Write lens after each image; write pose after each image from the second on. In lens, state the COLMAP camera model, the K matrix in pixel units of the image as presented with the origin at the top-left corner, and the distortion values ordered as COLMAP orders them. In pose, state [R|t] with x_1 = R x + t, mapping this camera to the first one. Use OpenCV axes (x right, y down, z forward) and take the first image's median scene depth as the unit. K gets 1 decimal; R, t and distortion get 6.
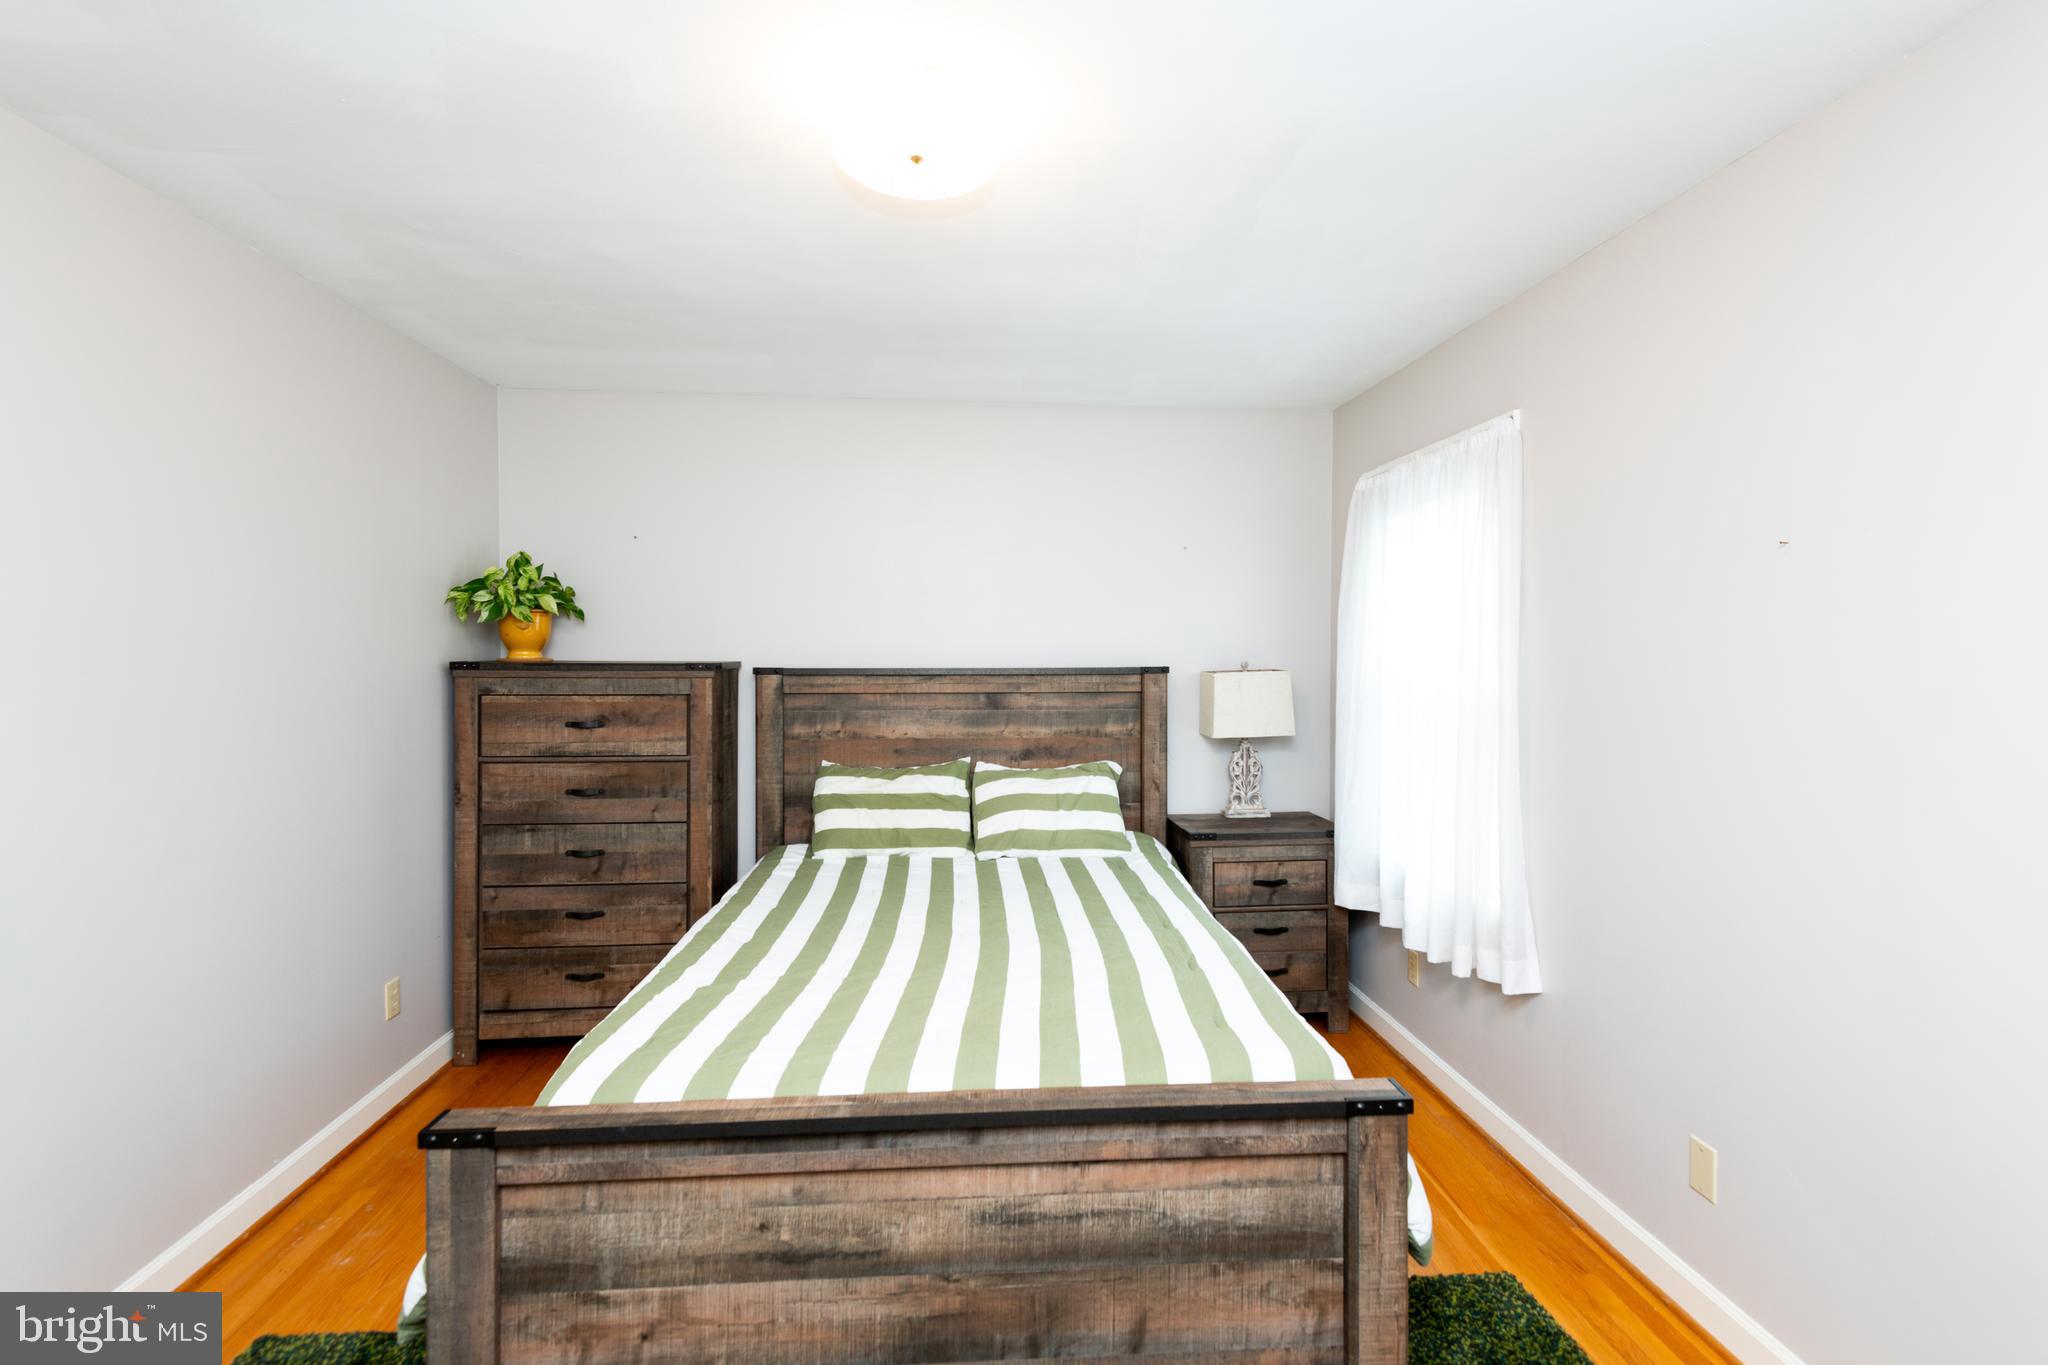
lens RADIAL K [[936.7, 0, 1025.2], [0, 936.7, 652.0], [0, 0, 1]] dist [0.033353, -0.017470]
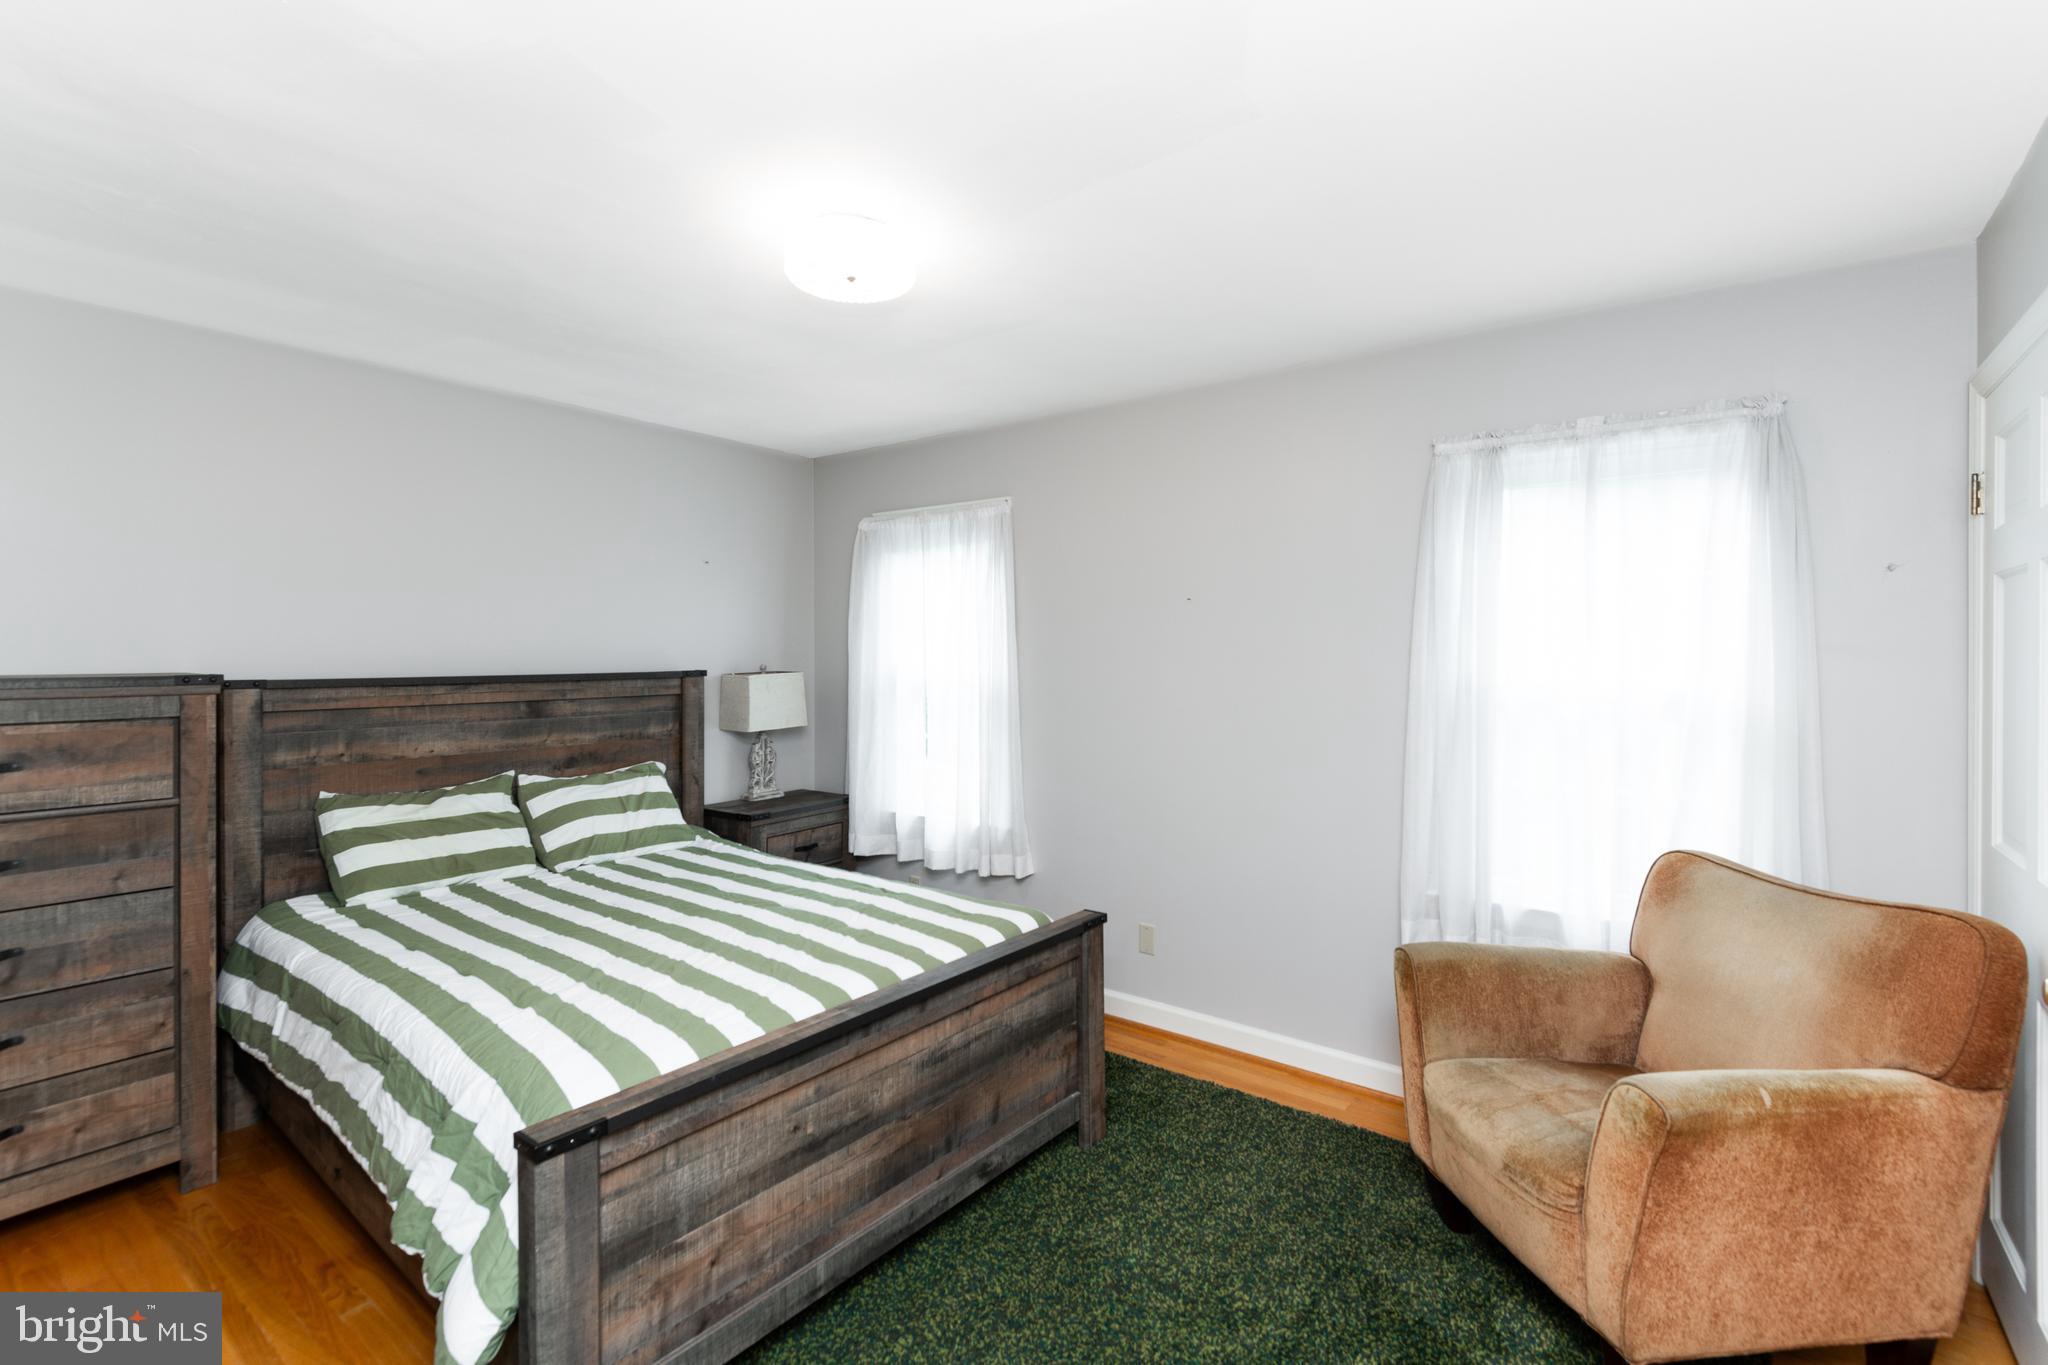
lens RADIAL K [[936.7, 0, 1025.2], [0, 936.7, 652.0], [0, 0, 1]] dist [0.033353, -0.017470]
pose [[0.666334, -0.002250, 0.745650, -0.473585], [0.006871, 0.999972, -0.003124, 0.000136], [-0.745622, 0.007205, 0.666330, -0.016064]]
